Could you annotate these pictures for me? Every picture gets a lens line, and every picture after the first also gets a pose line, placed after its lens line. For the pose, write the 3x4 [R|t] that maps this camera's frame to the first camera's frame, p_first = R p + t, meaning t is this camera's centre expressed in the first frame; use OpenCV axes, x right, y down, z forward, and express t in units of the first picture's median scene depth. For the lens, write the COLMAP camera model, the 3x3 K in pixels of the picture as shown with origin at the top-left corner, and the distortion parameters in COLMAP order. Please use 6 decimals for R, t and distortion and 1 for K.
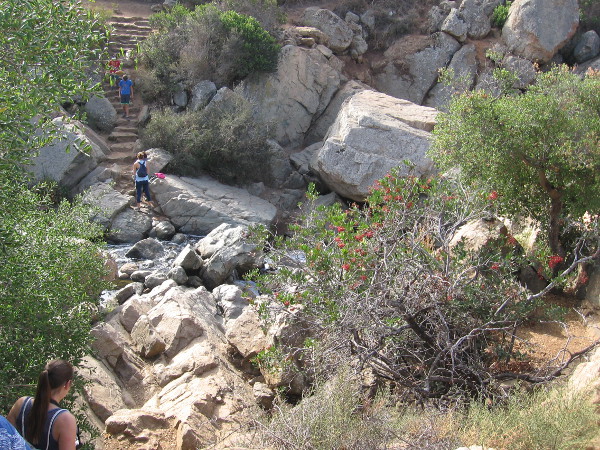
lens RADIAL K [[632.8, 0, 298.8], [0, 632.8, 224.1], [0, 0, 1]] dist [-0.112381, 0.000000]
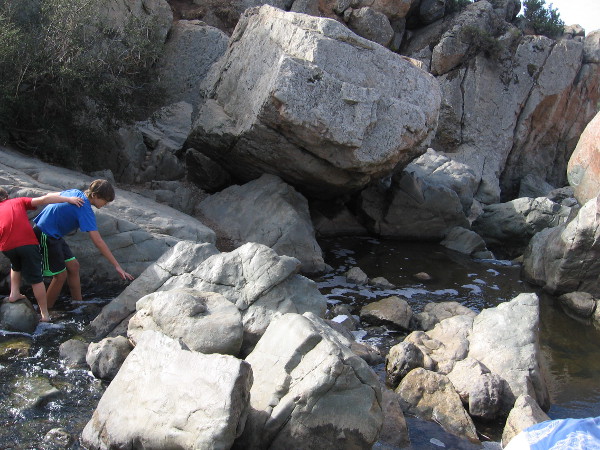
lens RADIAL K [[632.8, 0, 299.9], [0, 632.8, 226.1], [0, 0, 1]] dist [-0.112381, 0.000000]
pose [[0.877557, -0.096164, 0.469730, -0.176385], [0.119260, 0.992670, -0.019582, 0.003264], [-0.464403, 0.073204, 0.882593, 0.582899]]
